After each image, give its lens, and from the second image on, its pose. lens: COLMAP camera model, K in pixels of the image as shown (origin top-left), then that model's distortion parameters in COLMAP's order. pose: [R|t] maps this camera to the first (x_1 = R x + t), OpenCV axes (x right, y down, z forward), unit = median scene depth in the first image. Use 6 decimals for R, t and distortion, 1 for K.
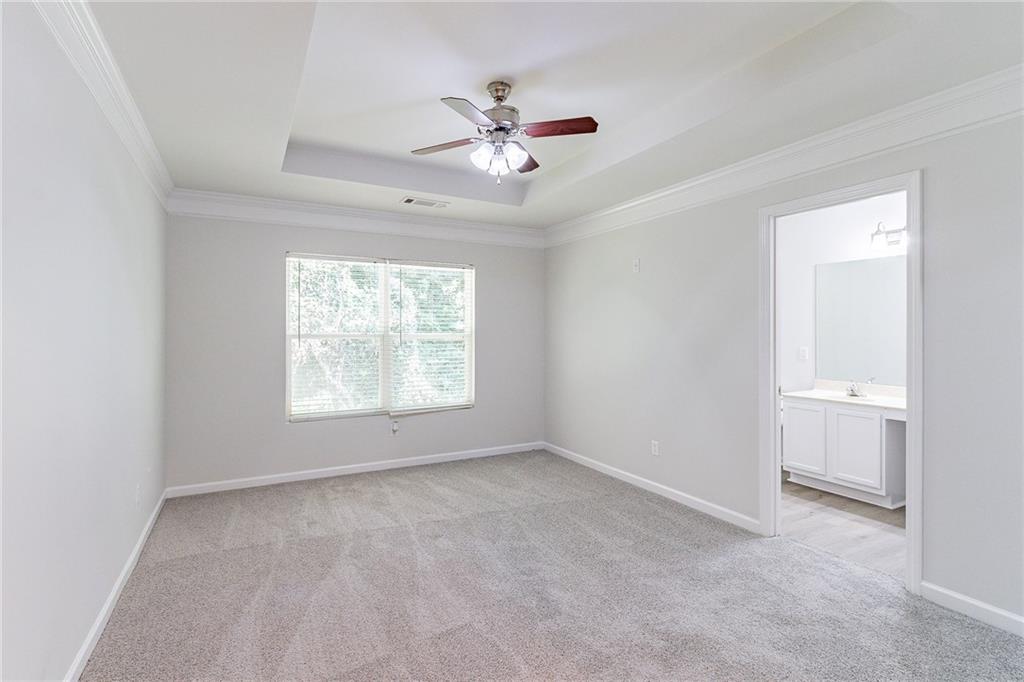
lens RADIAL K [[478.7, 0, 508.9], [0, 478.7, 333.6], [0, 0, 1]] dist [0.009140, -0.001784]
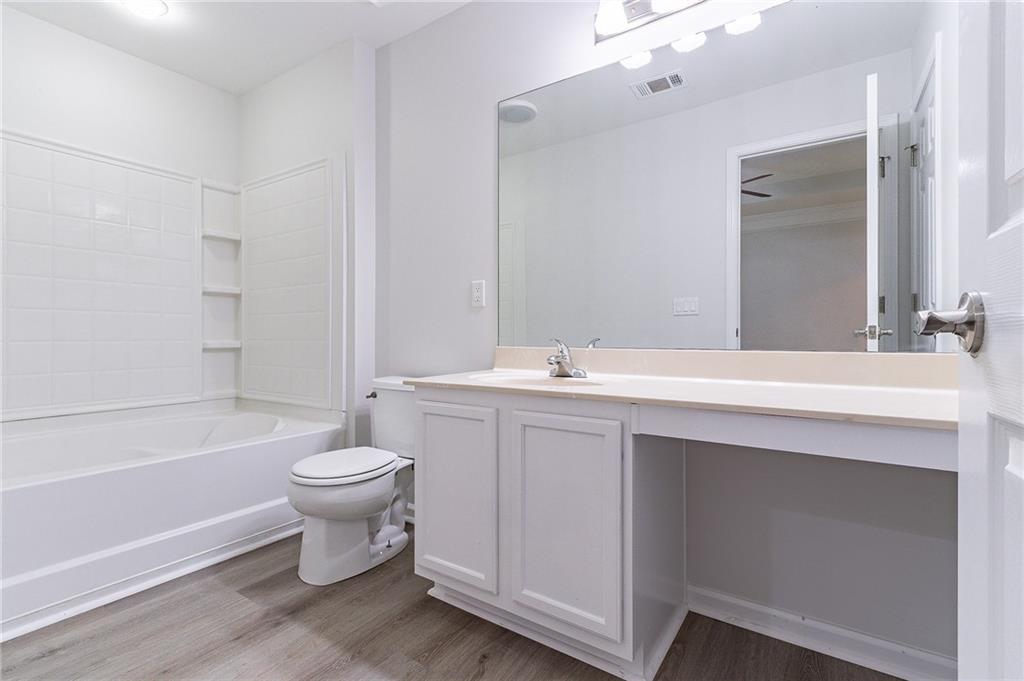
lens RADIAL K [[478.7, 0, 509.6], [0, 478.7, 340.2], [0, 0, 1]] dist [0.009140, -0.001784]
pose [[0.882595, -0.002900, 0.470126, 0.479259], [-0.000677, 0.999972, 0.007439, 0.094822], [-0.470134, -0.006884, 0.882568, 0.651335]]
